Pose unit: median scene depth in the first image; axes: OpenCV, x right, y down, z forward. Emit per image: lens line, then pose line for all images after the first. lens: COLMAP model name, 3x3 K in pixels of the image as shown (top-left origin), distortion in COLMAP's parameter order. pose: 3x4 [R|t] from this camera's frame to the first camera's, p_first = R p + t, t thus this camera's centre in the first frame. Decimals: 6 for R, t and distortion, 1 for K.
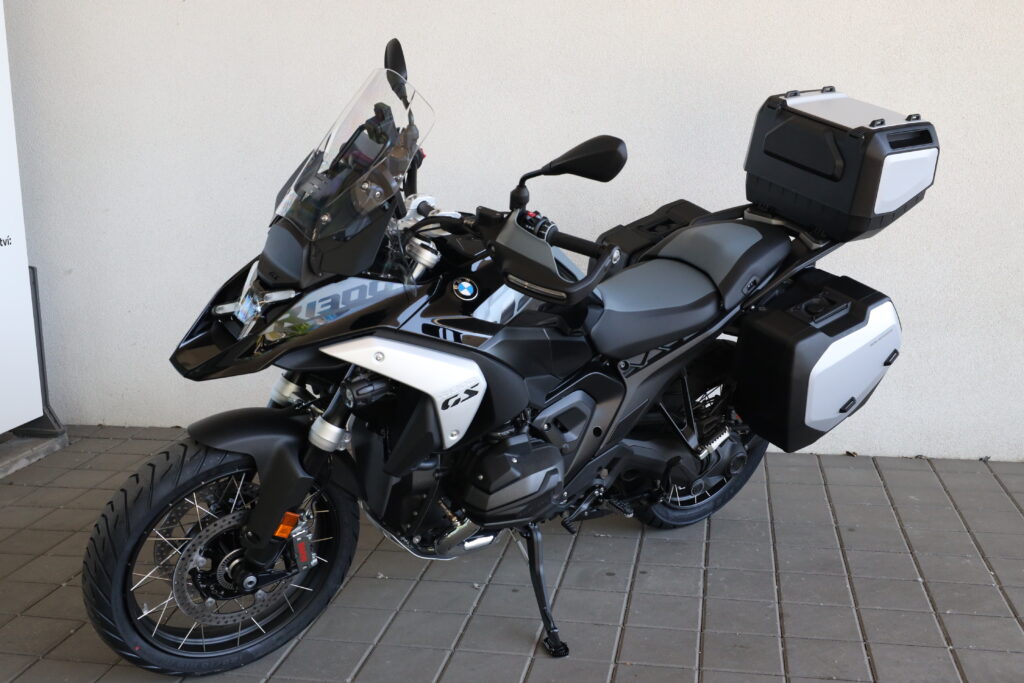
lens RADIAL K [[1077.8, 0, 507.1], [0, 1077.8, 338.2], [0, 0, 1]] dist [-0.007663, 0.000000]
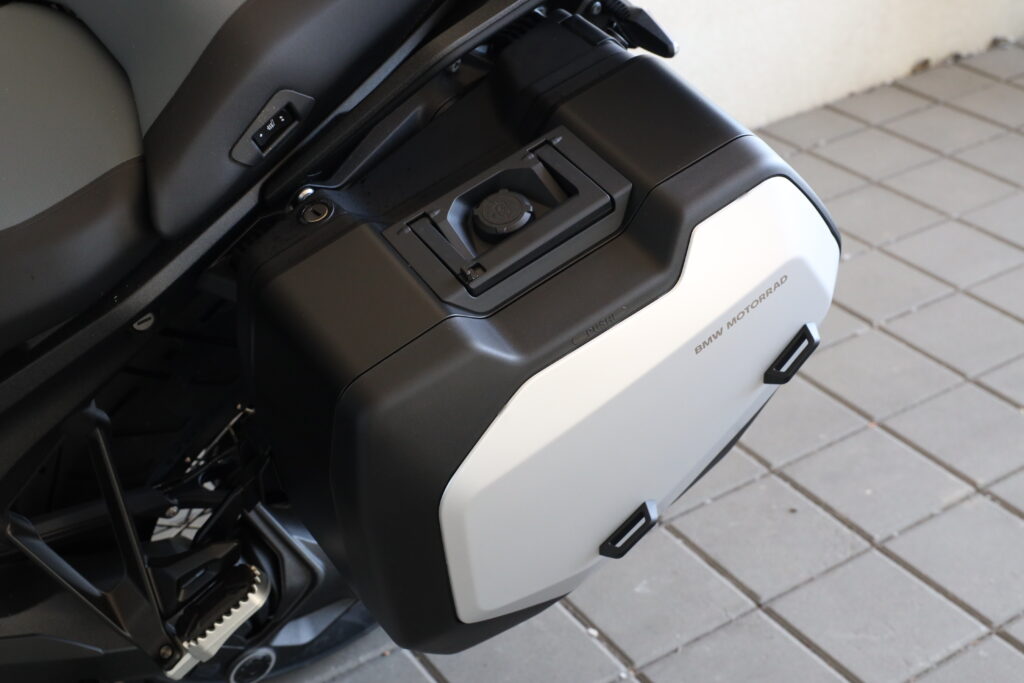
lens RADIAL K [[1441.2, 0, 519.3], [0, 1441.2, 338.4], [0, 0, 1]] dist [-0.053166, 0.000000]
pose [[0.999247, -0.034008, -0.018675, 0.296003], [0.038182, 0.947395, 0.317780, -0.111985], [0.006886, -0.318254, 0.947981, 0.647849]]
